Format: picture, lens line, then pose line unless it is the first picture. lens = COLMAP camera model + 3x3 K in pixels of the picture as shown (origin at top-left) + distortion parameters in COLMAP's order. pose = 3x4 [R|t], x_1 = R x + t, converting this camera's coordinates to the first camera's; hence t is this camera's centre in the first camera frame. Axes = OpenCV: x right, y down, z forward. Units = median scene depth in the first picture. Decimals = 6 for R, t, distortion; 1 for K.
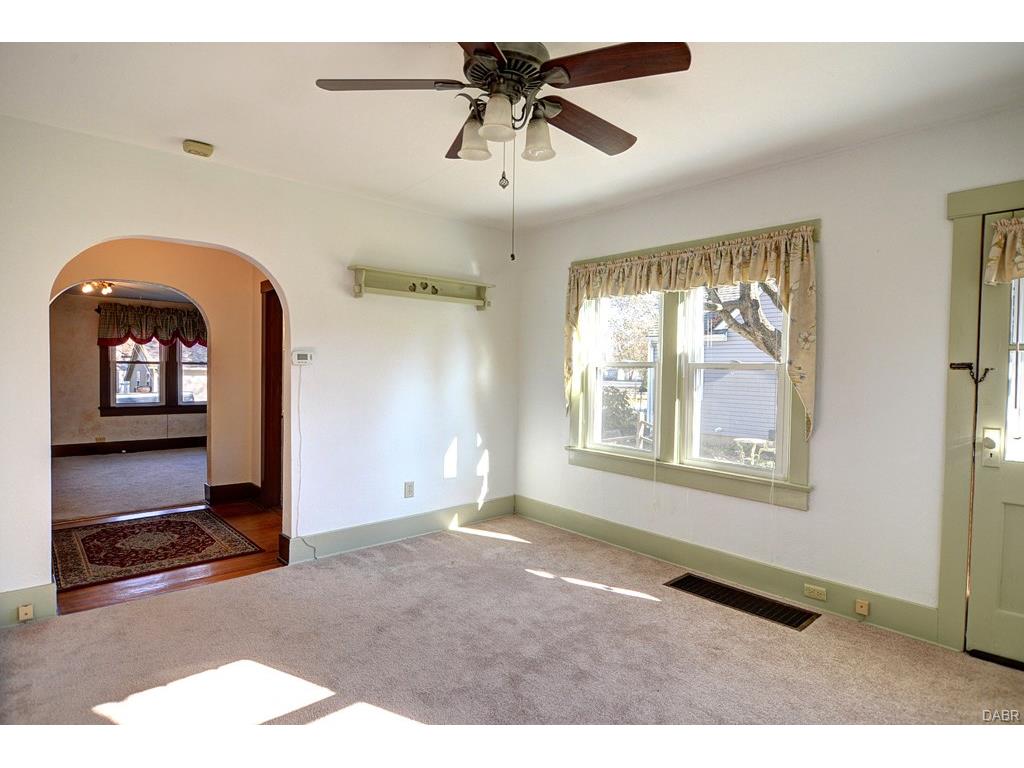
lens RADIAL K [[549.9, 0, 515.9], [0, 549.9, 387.0], [0, 0, 1]] dist [-0.002395, -0.006742]
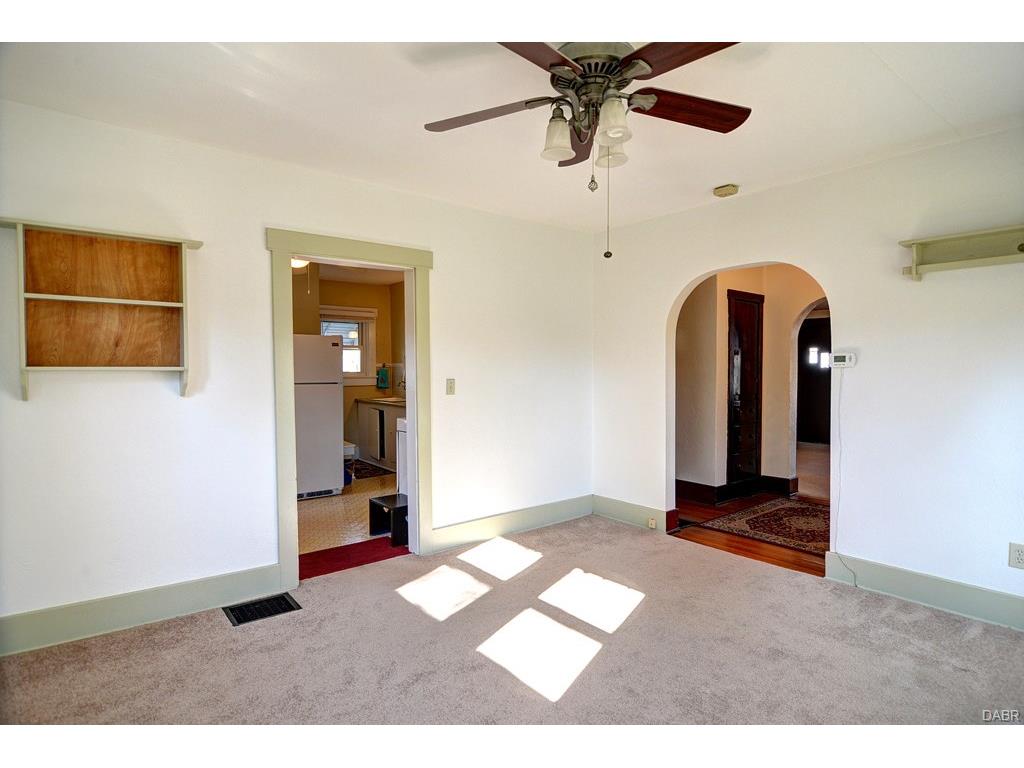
lens RADIAL K [[549.9, 0, 521.7], [0, 549.9, 381.5], [0, 0, 1]] dist [-0.002395, -0.006742]
pose [[-0.038949, 0.014530, -0.999136, 0.495944], [-0.030838, 0.999401, 0.015736, -0.013113], [0.998765, 0.031425, -0.038478, 0.449629]]
